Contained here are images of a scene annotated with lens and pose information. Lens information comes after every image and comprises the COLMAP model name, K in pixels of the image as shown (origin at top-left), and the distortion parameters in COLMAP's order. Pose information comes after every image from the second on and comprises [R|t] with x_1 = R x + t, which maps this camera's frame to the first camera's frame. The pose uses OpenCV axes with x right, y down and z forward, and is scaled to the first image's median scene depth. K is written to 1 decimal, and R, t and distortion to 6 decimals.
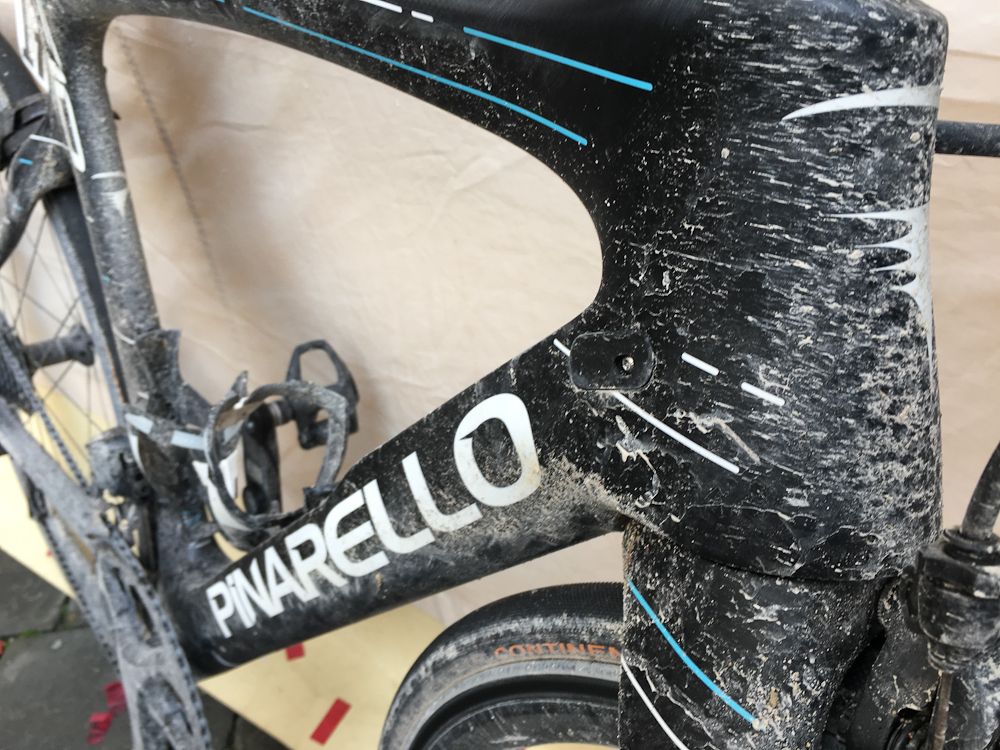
lens RADIAL K [[861.8, 0, 498.8], [0, 861.8, 371.3], [0, 0, 1]] dist [0.089717, -0.149883]
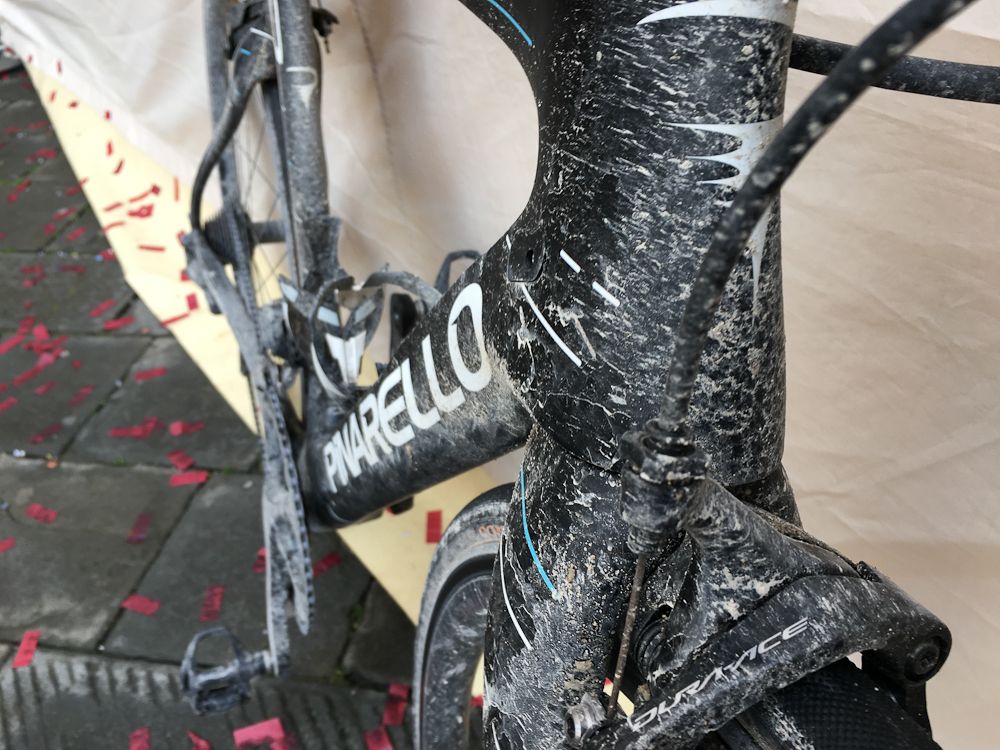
lens RADIAL K [[862.8, 0, 500.0], [0, 862.8, 375.0], [0, 0, 1]] dist [0.072519, -0.128697]
pose [[0.946206, 0.185194, -0.265324, 0.408555], [-0.167034, 0.981866, 0.089655, 0.042742], [0.277116, -0.040515, 0.959982, -0.043216]]
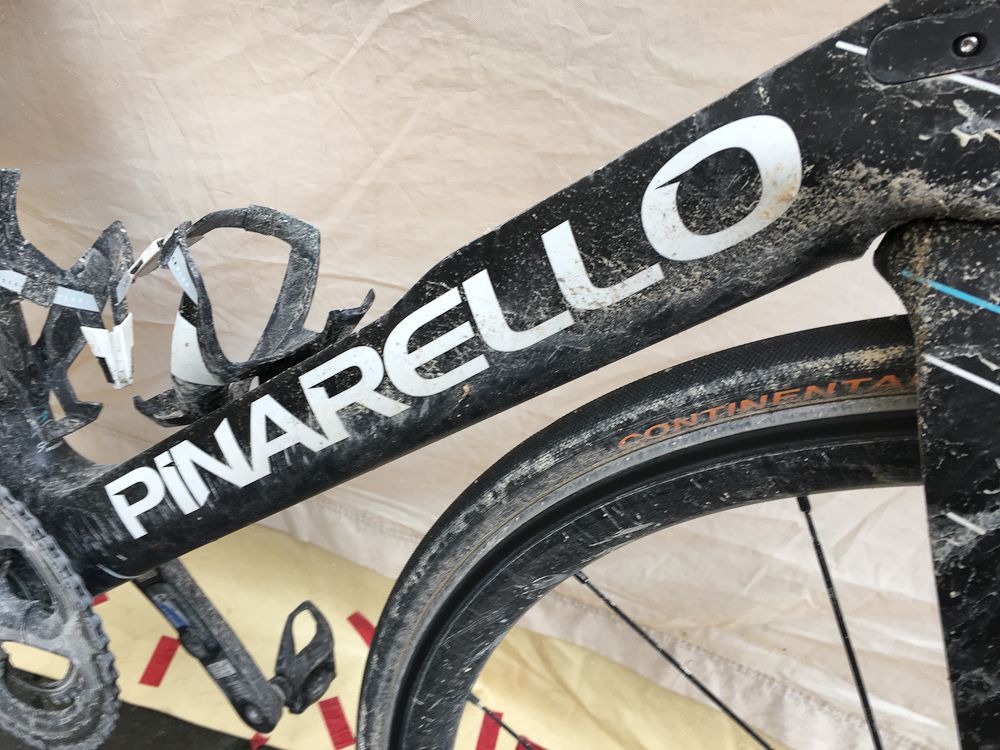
lens RADIAL K [[861.8, 0, 498.8], [0, 861.8, 371.3], [0, 0, 1]] dist [0.089717, -0.149883]
pose [[0.922547, -0.082676, 0.376923, -0.731721], [0.056759, 0.995228, 0.079375, 0.247109], [-0.381687, -0.051833, 0.922837, 0.263566]]
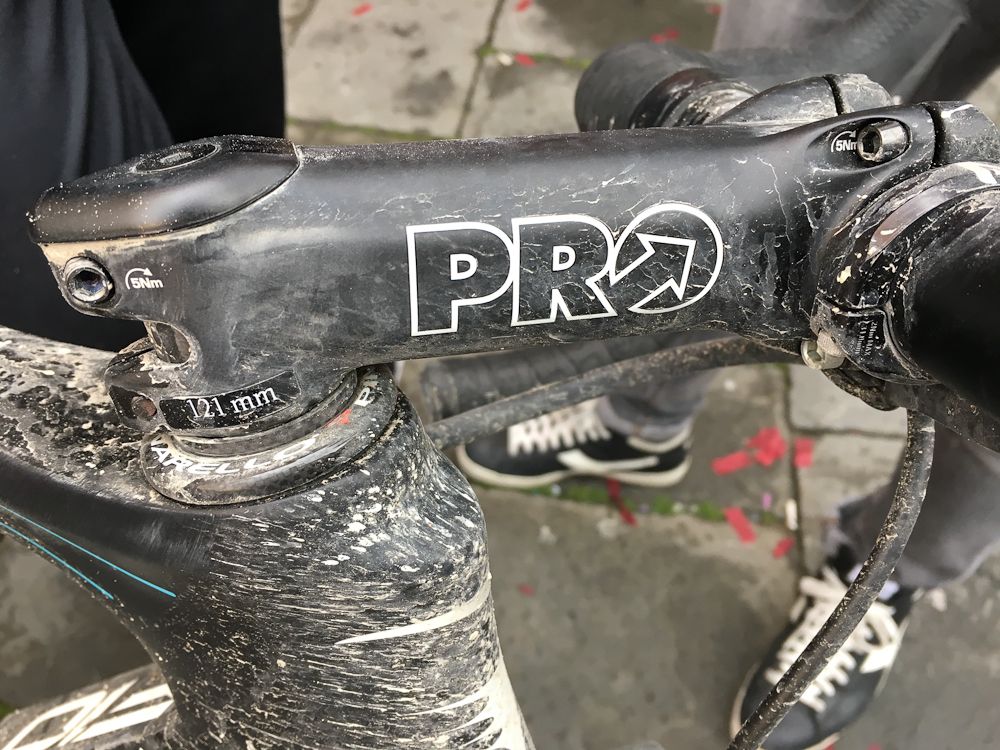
lens RADIAL K [[877.4, 0, 483.7], [0, 877.4, 376.6], [0, 0, 1]] dist [0.083931, -0.147436]
pose [[0.894400, -0.262122, 0.362409, 0.161005], [0.194232, 0.957509, 0.213192, -0.555850], [-0.402892, -0.120287, 0.907309, 0.122787]]
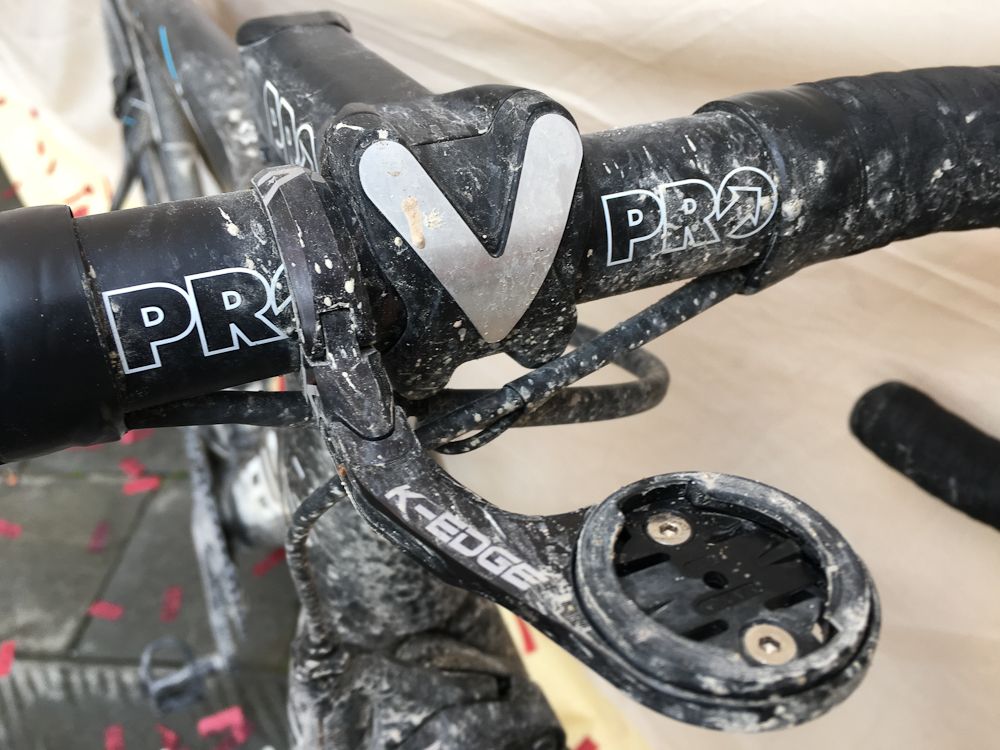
lens RADIAL K [[877.4, 0, 483.7], [0, 877.4, 376.6], [0, 0, 1]] dist [0.083931, -0.147436]
pose [[0.959106, 0.130154, -0.251349, 0.776694], [-0.089808, 0.982055, 0.165836, -0.378746], [0.268423, -0.136481, 0.953584, -0.255459]]
